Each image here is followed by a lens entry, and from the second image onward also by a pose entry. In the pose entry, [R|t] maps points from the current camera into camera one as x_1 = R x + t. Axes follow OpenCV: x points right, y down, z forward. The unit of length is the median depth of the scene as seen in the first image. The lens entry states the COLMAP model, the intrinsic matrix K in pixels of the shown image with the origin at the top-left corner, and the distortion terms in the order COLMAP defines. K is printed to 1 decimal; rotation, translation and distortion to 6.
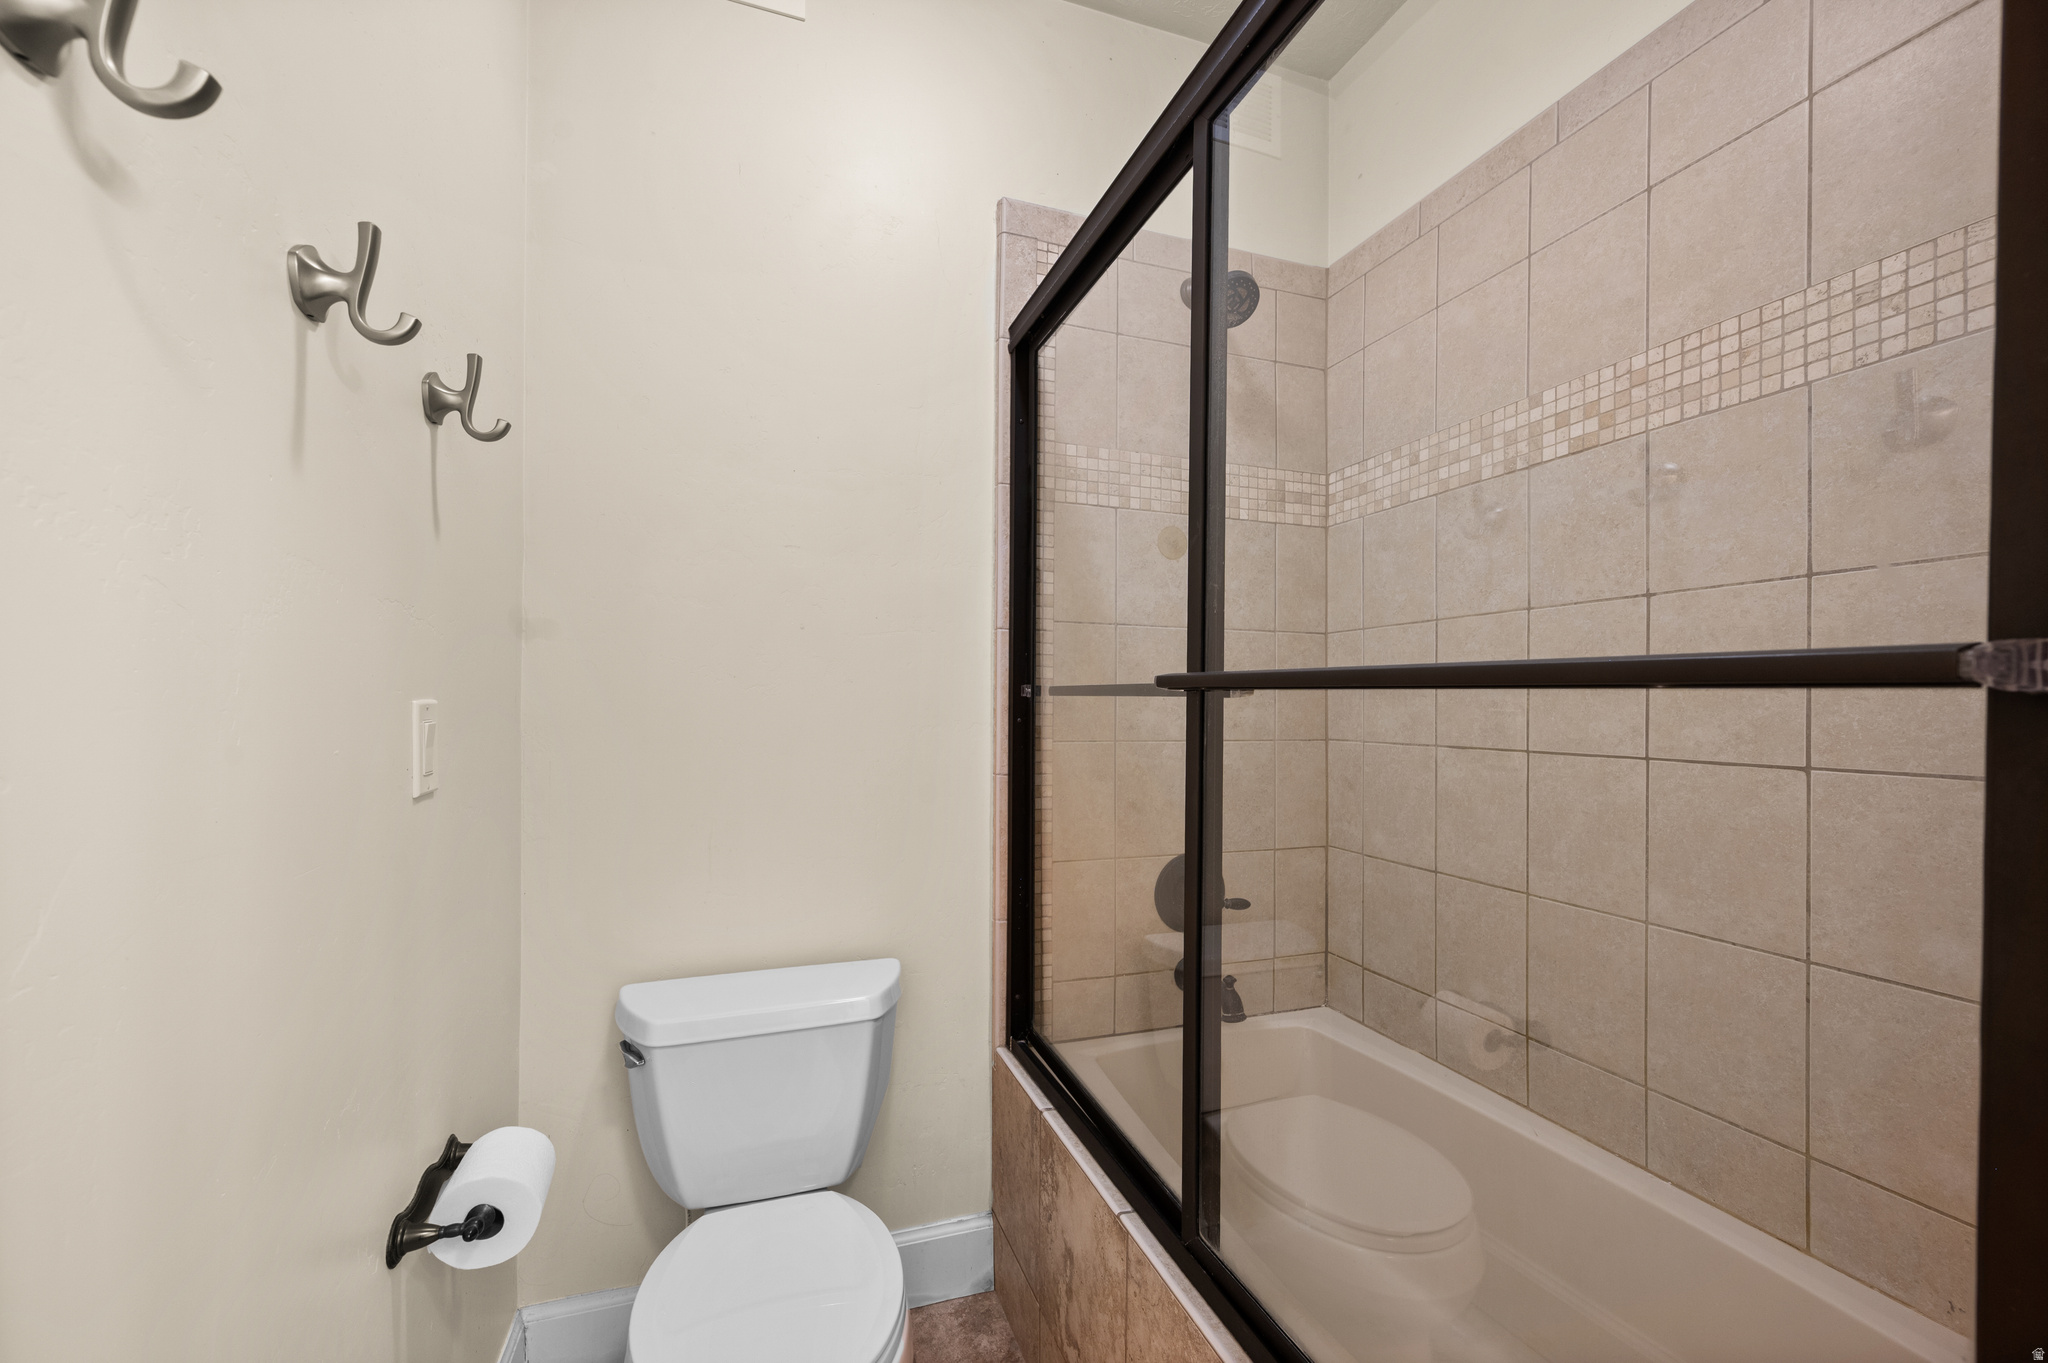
lens RADIAL K [[814.3, 0, 1020.0], [0, 814.3, 698.4], [0, 0, 1]] dist [-0.003049, 0.000171]
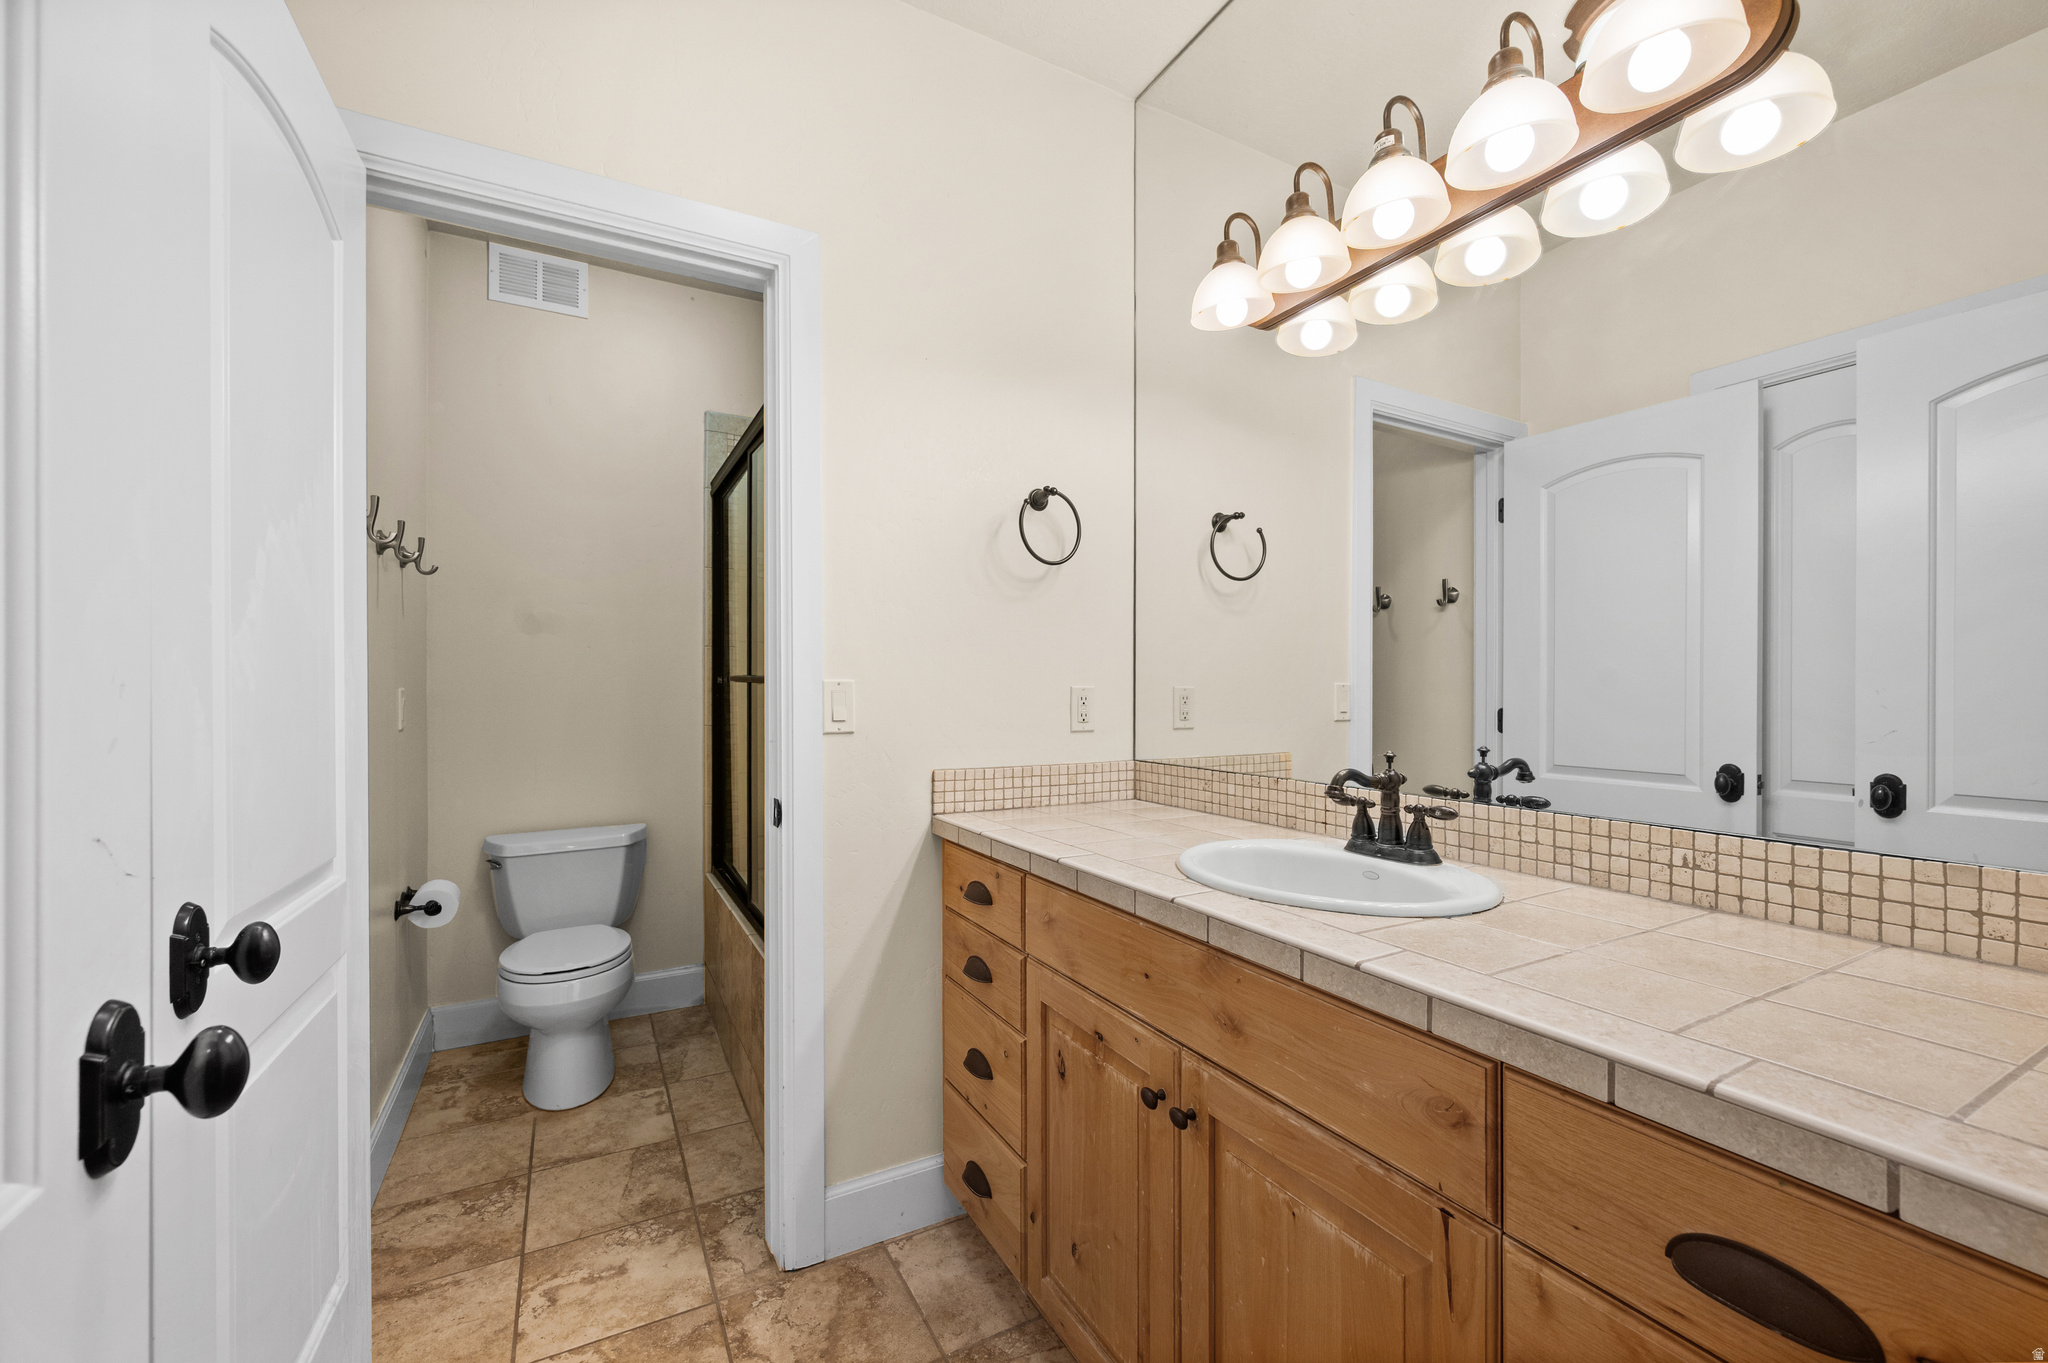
lens RADIAL K [[814.3, 0, 1027.6], [0, 814.3, 679.2], [0, 0, 1]] dist [-0.003049, 0.000171]
pose [[0.983689, -0.003448, 0.179843, 0.464474], [0.002063, 0.999967, 0.007886, -0.029864], [-0.179864, -0.007387, 0.983664, -1.219953]]
